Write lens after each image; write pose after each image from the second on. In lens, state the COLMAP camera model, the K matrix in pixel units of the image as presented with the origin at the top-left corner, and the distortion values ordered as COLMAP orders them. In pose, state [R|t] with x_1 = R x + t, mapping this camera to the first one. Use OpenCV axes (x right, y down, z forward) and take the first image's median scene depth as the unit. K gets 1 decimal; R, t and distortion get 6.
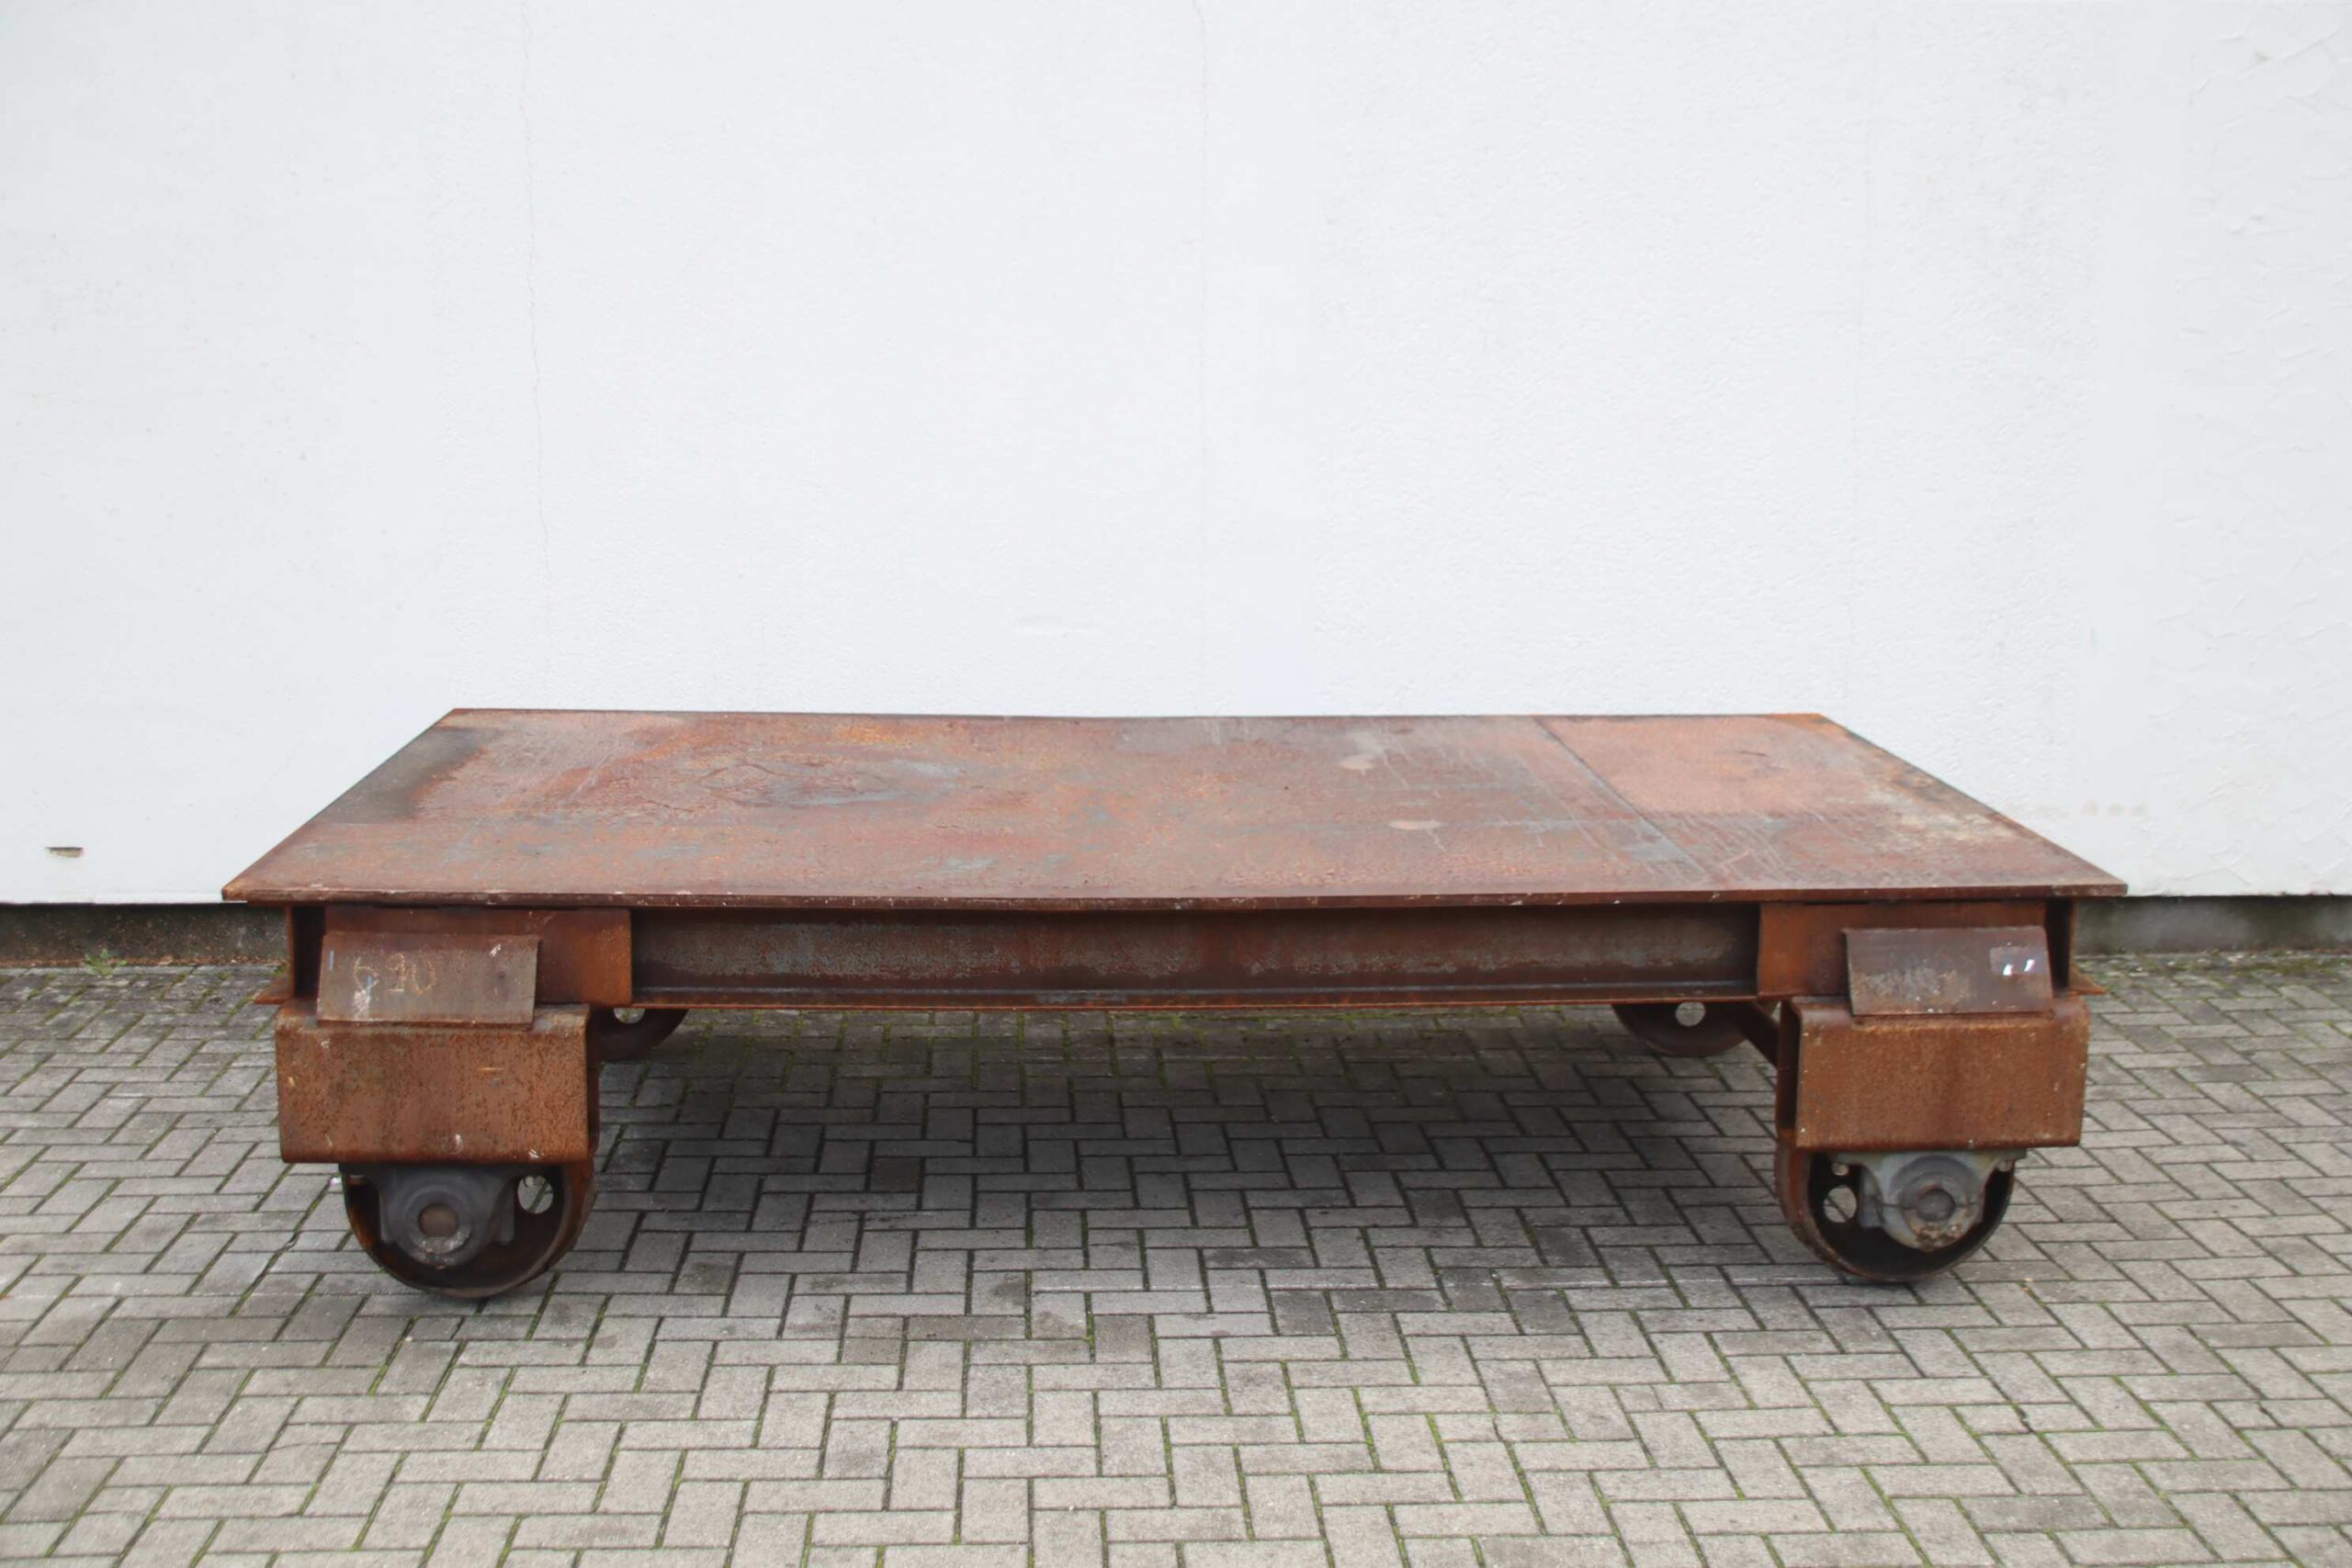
lens RADIAL K [[2643.3, 0, 1176.9], [0, 2643.3, 761.8], [0, 0, 1]] dist [-0.032796, 0.000000]
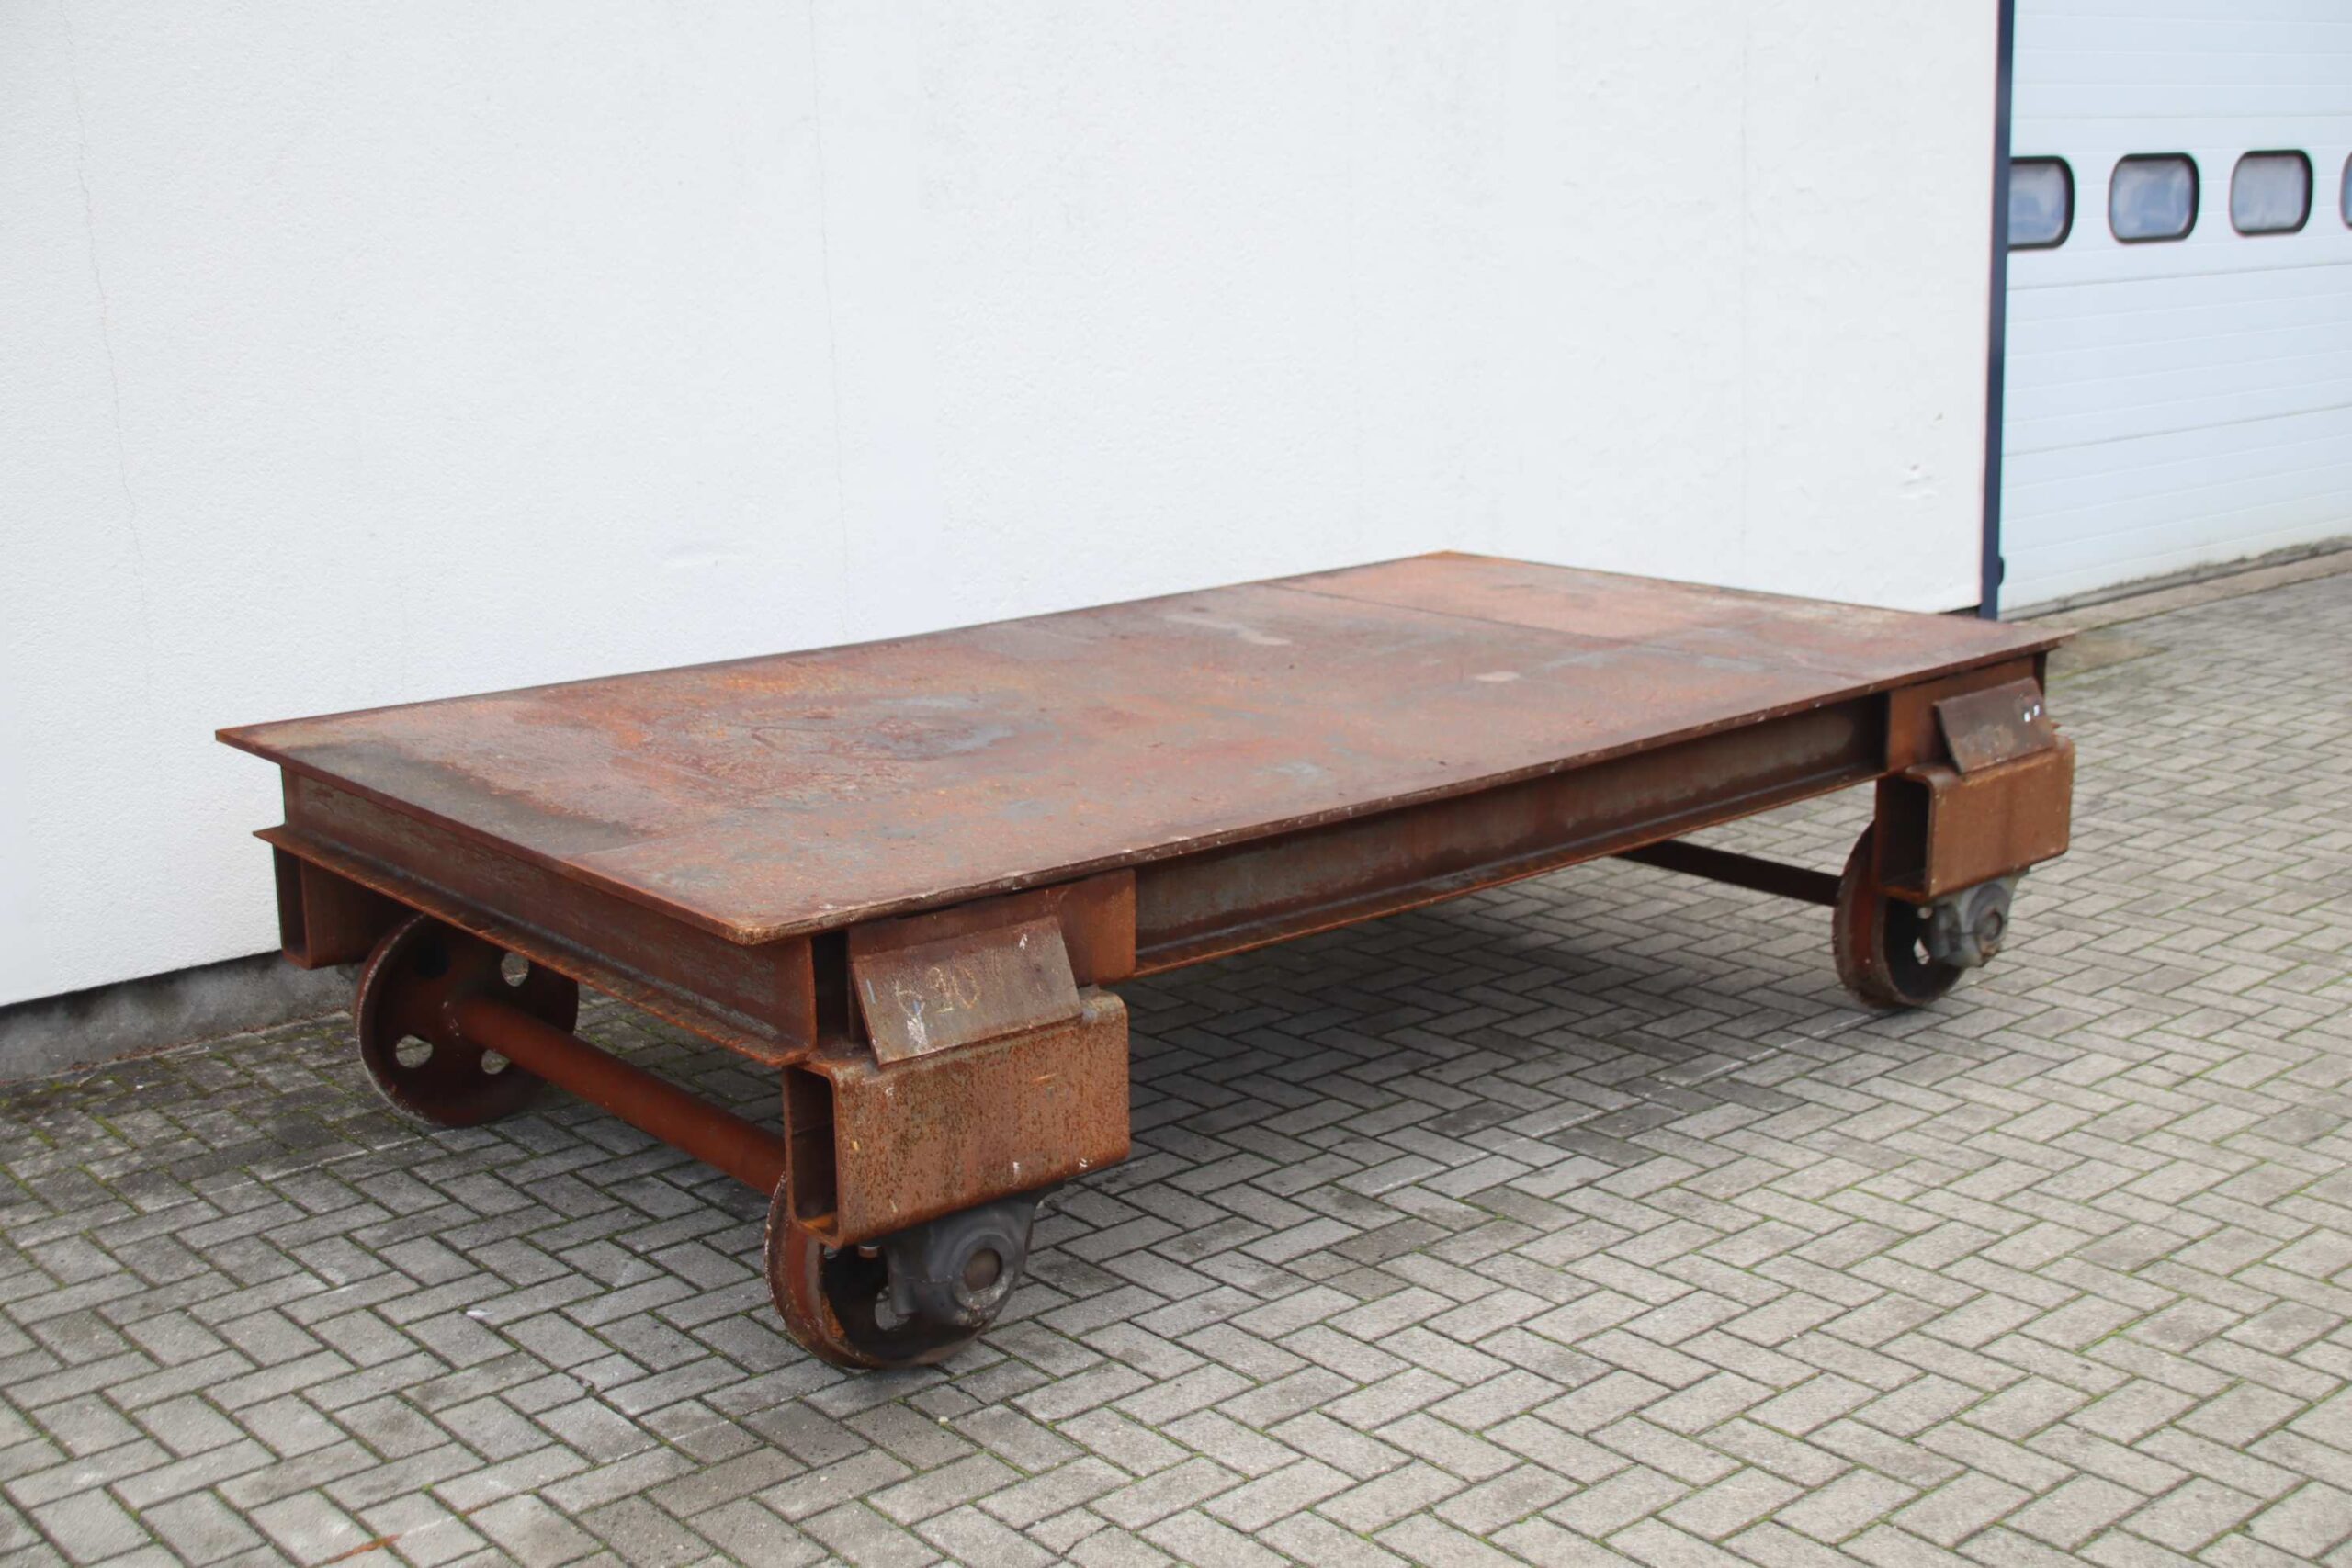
lens RADIAL K [[2720.4, 0, 1179.3], [0, 2720.4, 788.3], [0, 0, 1]] dist [-0.034348, 0.000000]
pose [[0.791740, -0.160300, 0.589451, -0.712592], [0.135626, 0.986999, 0.086242, -0.046282], [-0.595612, 0.011664, 0.803187, 0.248596]]
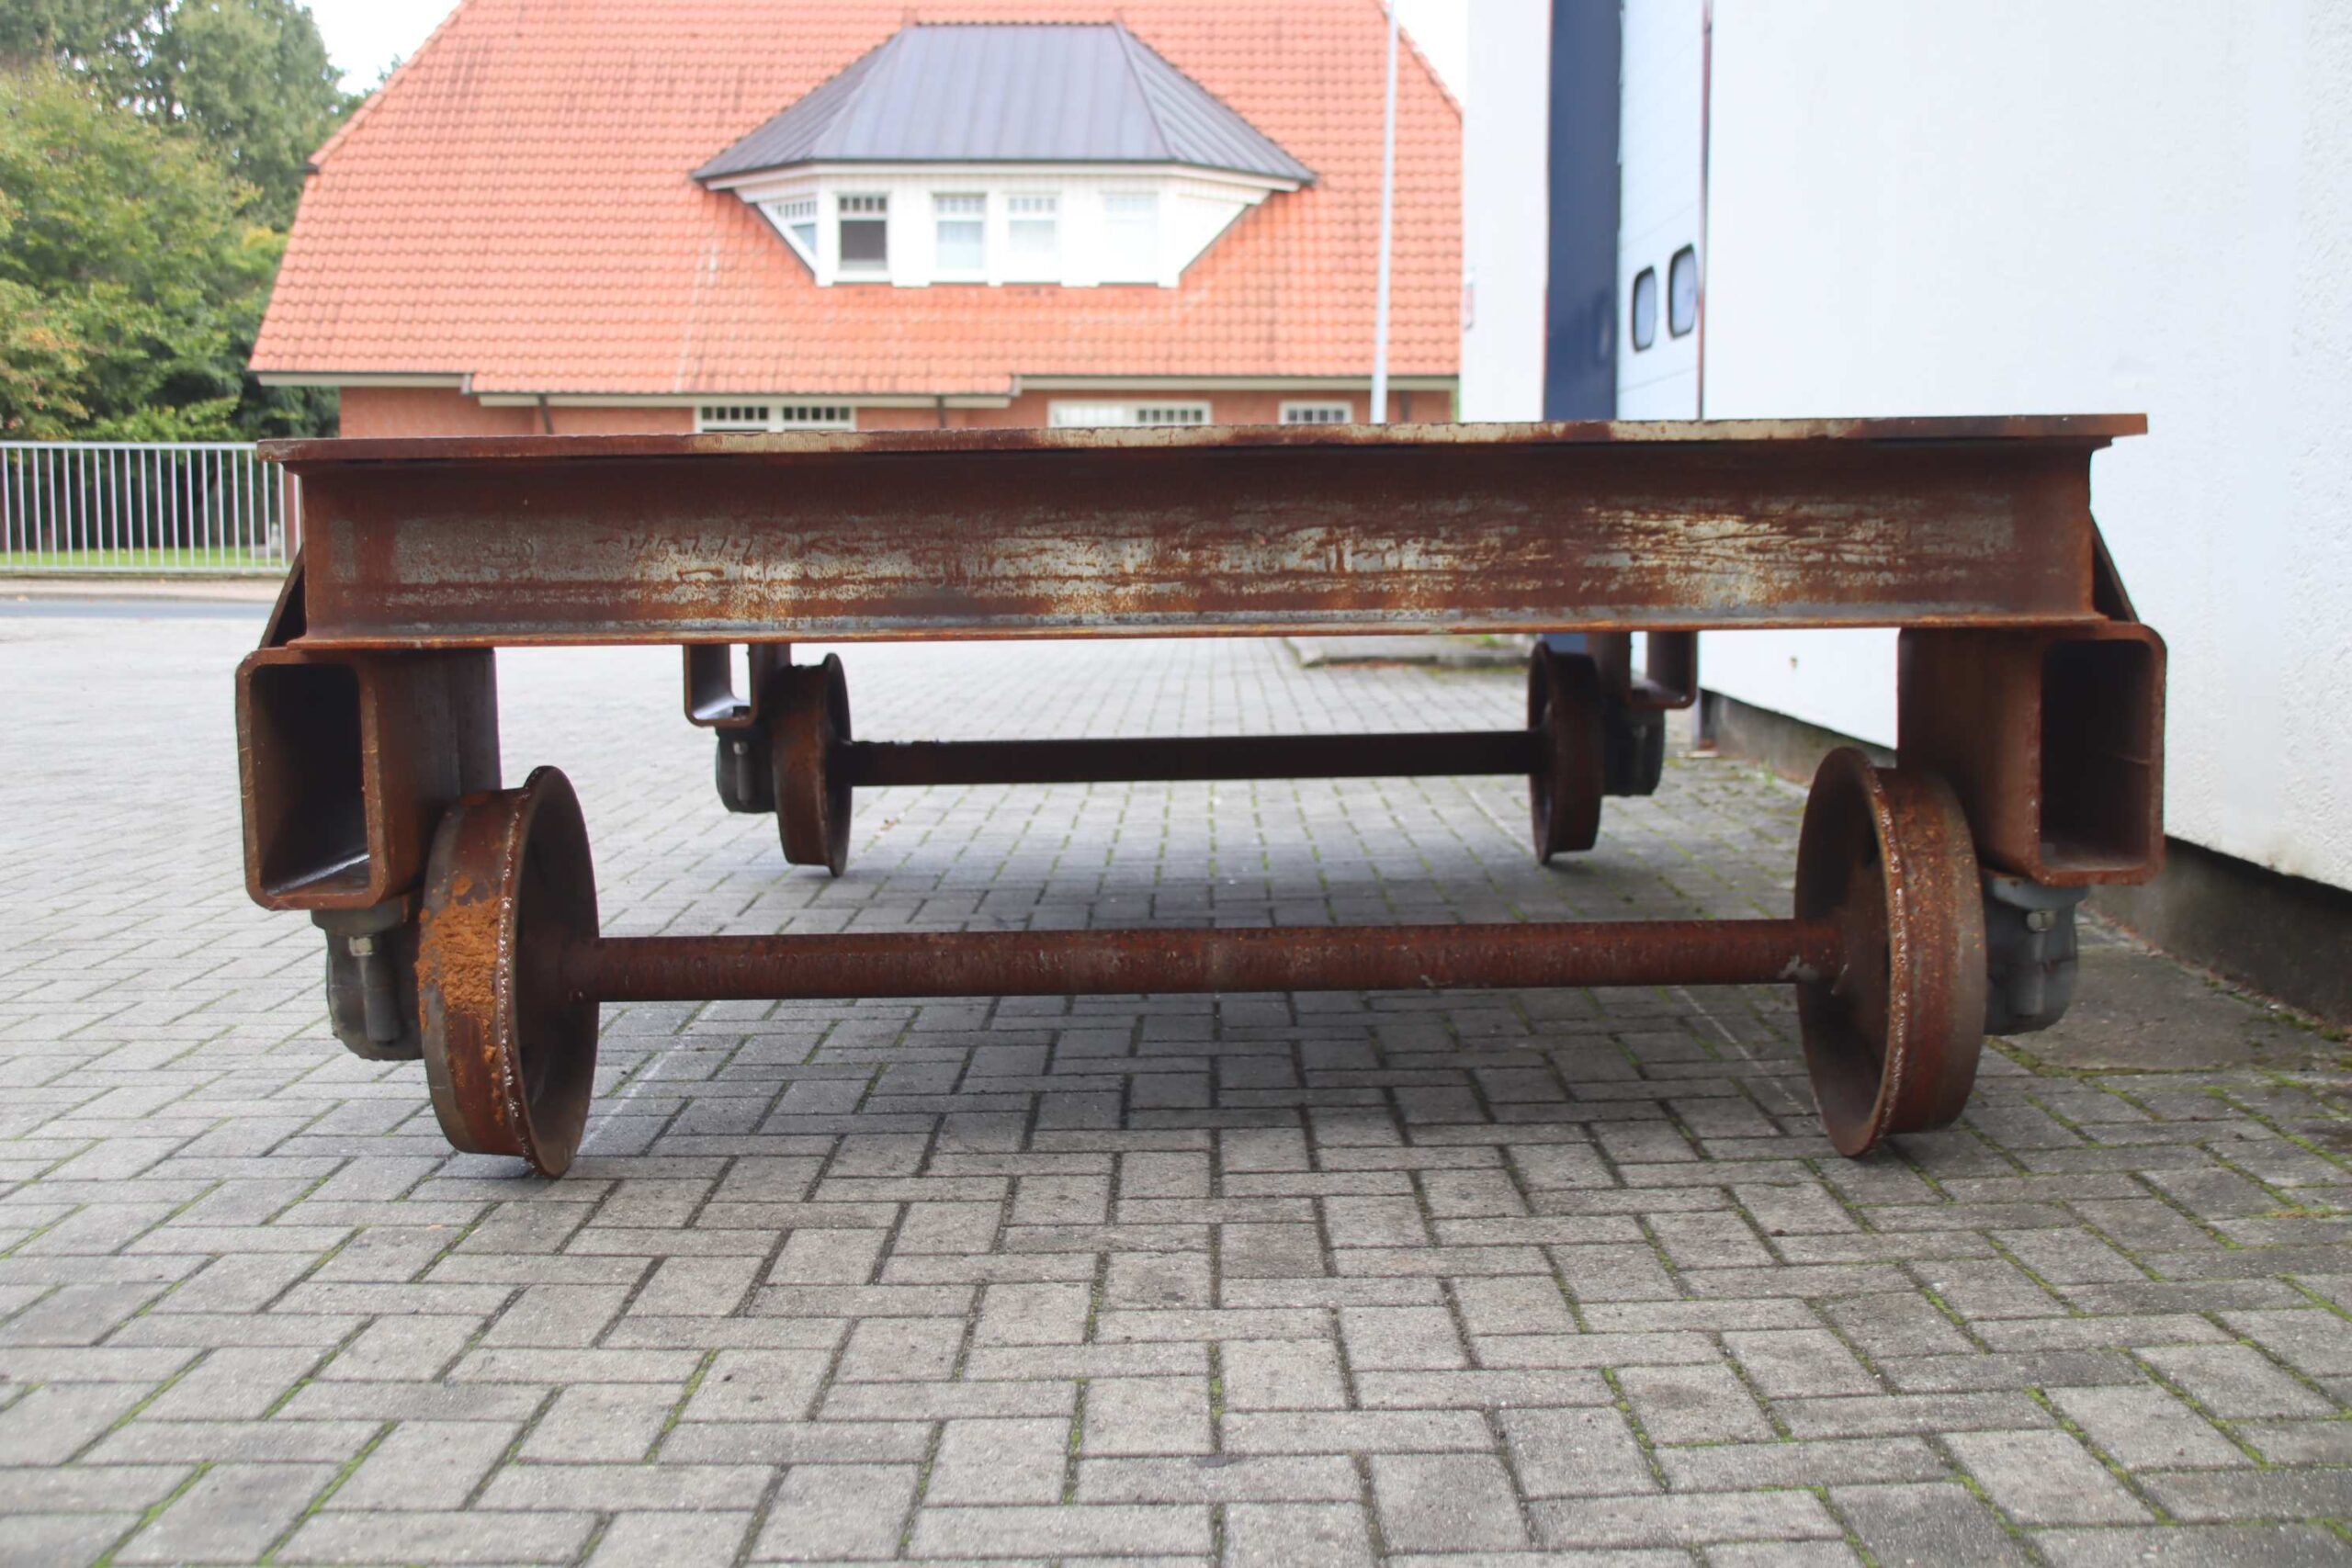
lens RADIAL K [[2790.1, 0, 1195.2], [0, 2790.1, 794.9], [0, 0, 1]] dist [-0.016119, 0.000000]
pose [[-0.051559, 0.076948, -0.995701, 0.943013], [-0.168843, 0.982003, 0.084632, 0.037393], [0.984293, 0.172481, -0.037639, 1.234942]]
